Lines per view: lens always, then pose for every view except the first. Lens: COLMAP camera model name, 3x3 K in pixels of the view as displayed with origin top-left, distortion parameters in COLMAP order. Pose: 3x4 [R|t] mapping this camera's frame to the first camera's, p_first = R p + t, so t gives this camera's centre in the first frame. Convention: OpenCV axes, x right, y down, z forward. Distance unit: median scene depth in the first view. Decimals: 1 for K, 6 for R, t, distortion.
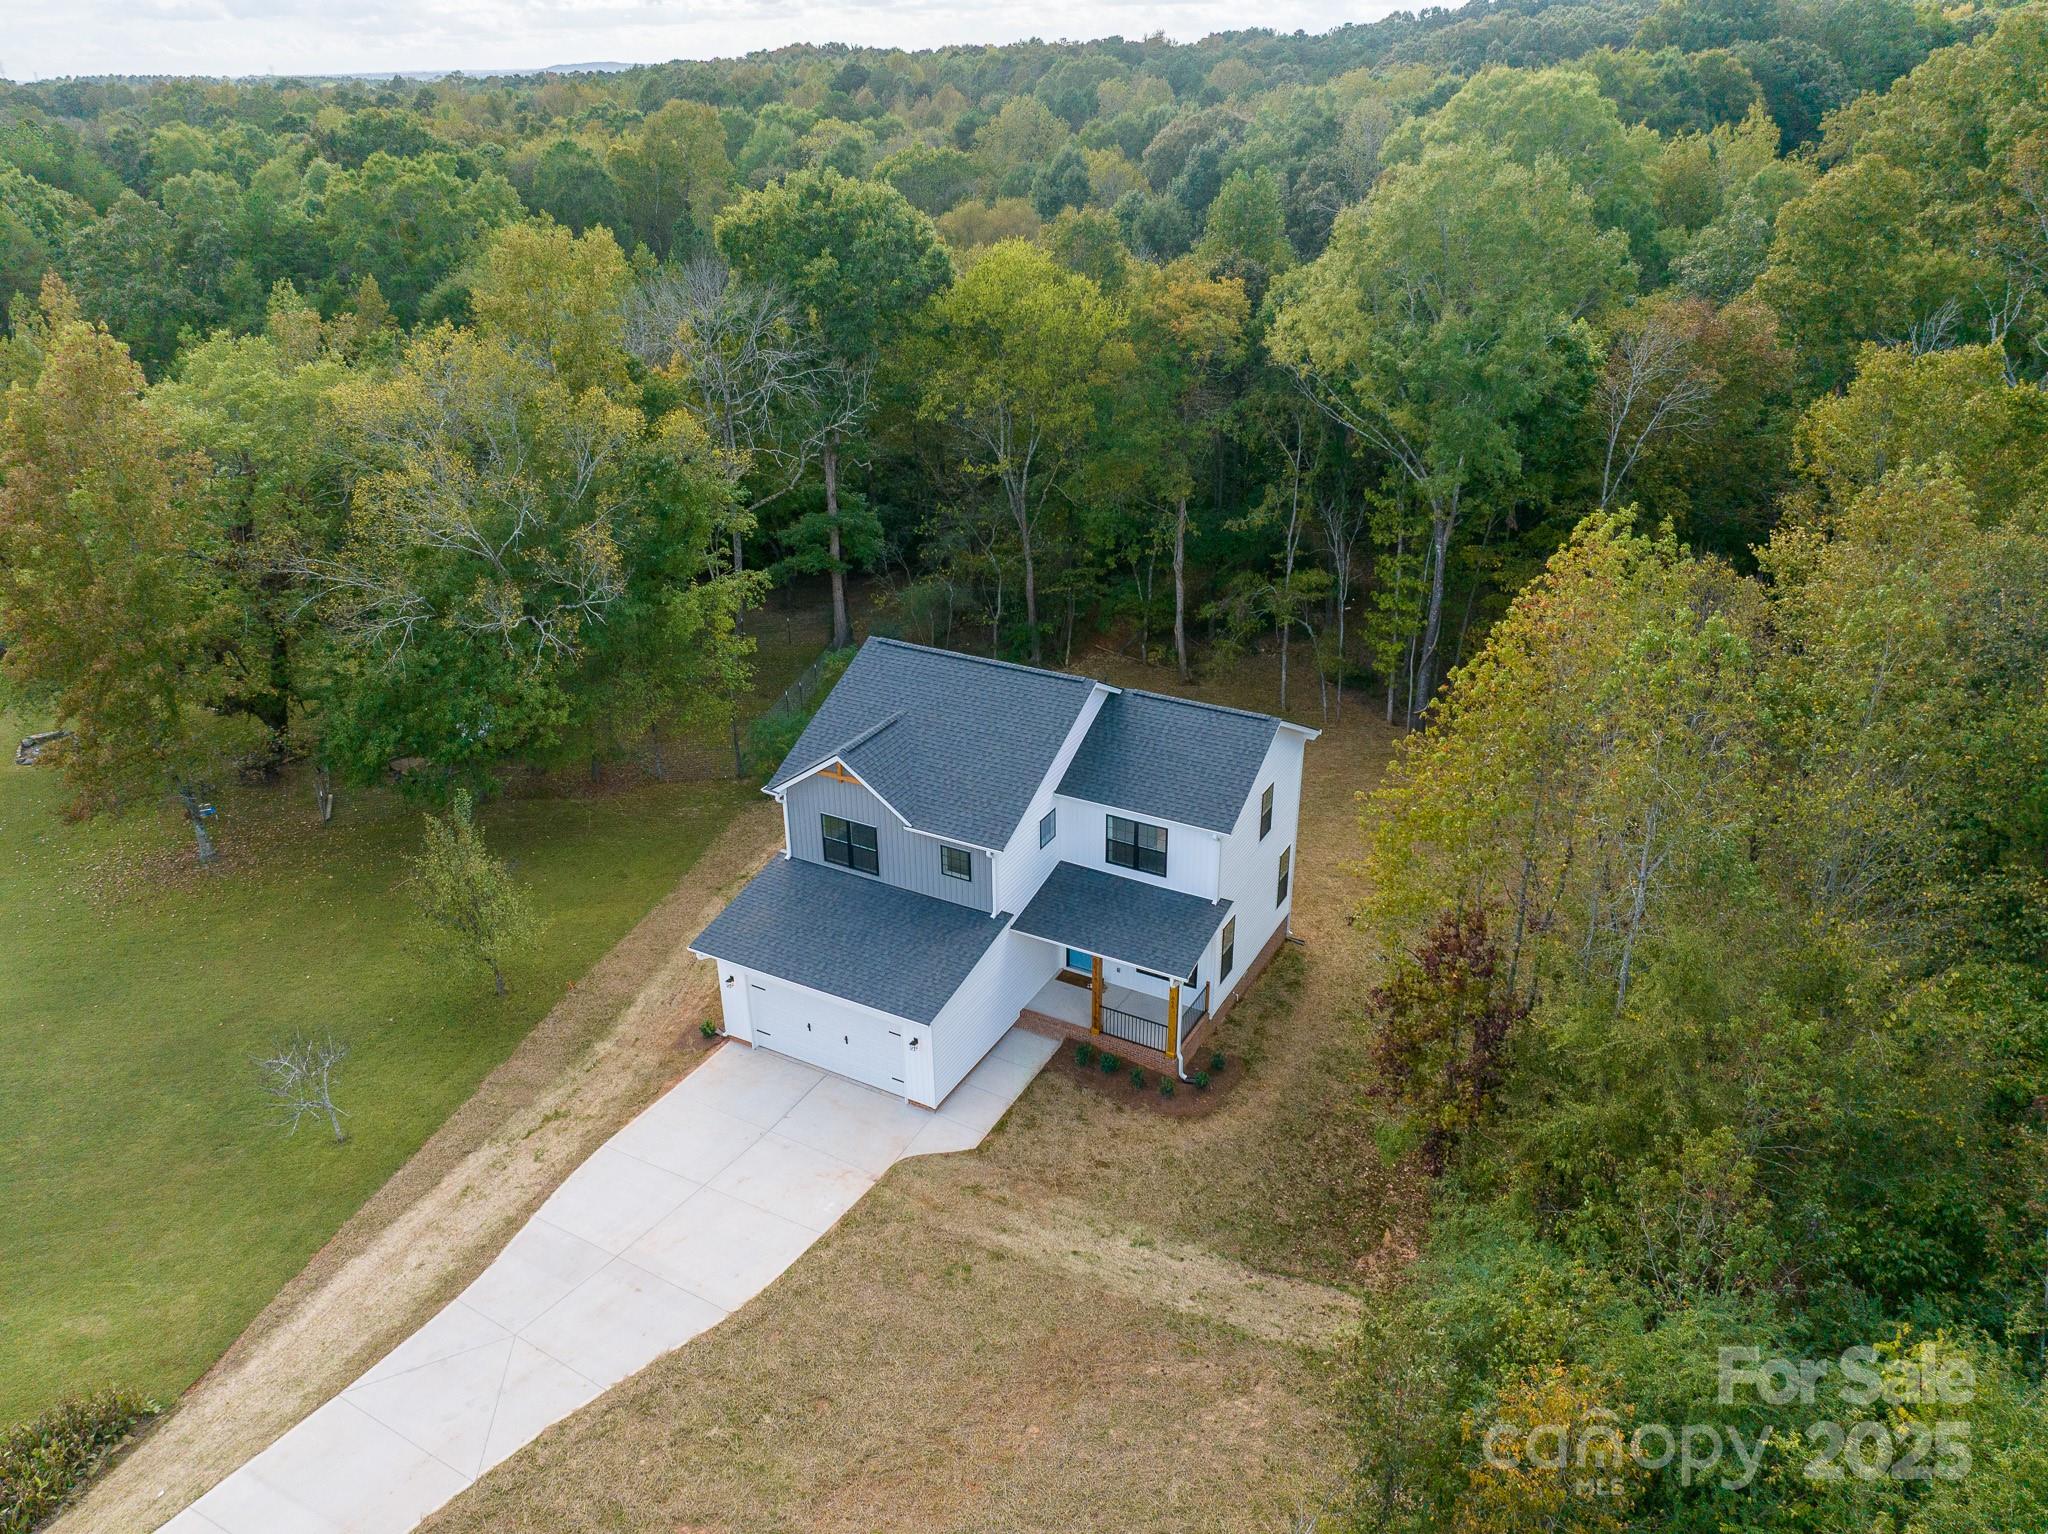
lens RADIAL K [[1436.1, 0, 1024.0], [0, 1436.1, 767.0], [0, 0, 1]] dist [-0.020139, -0.044911]
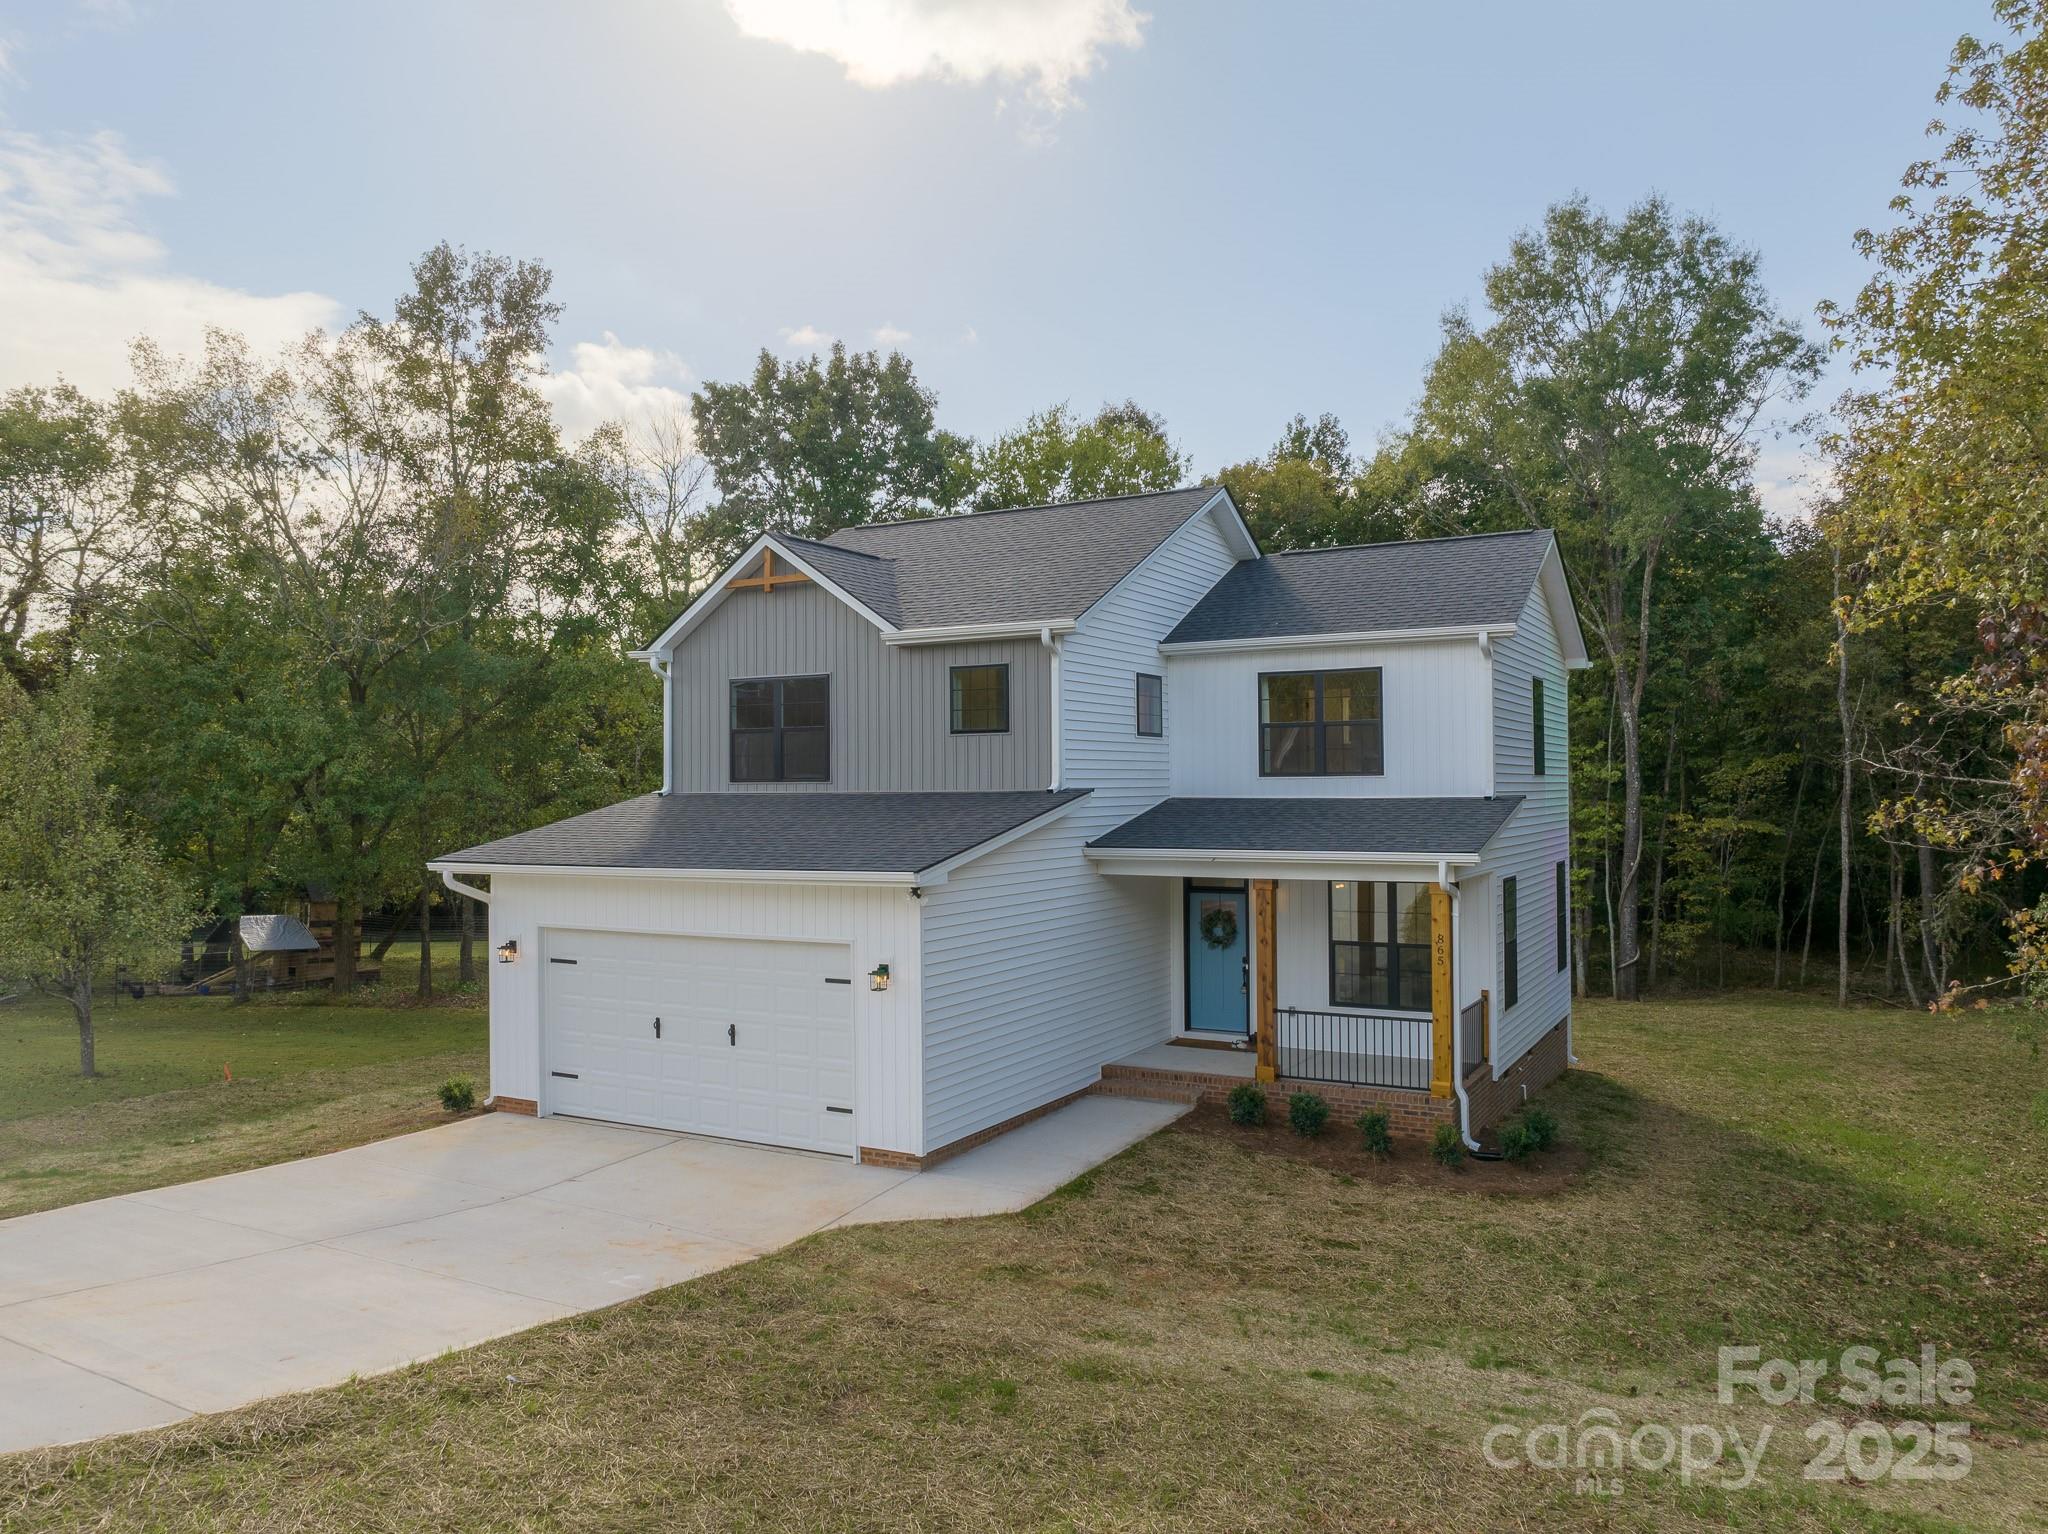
lens RADIAL K [[1436.1, 0, 1024.0], [0, 1436.1, 767.0], [0, 0, 1]] dist [-0.020139, -0.044911]
pose [[0.999992, 0.003377, -0.001943, -0.031472], [-0.003890, 0.892314, -0.451399, 0.330625], [0.000209, 0.451403, 0.892320, 0.573341]]
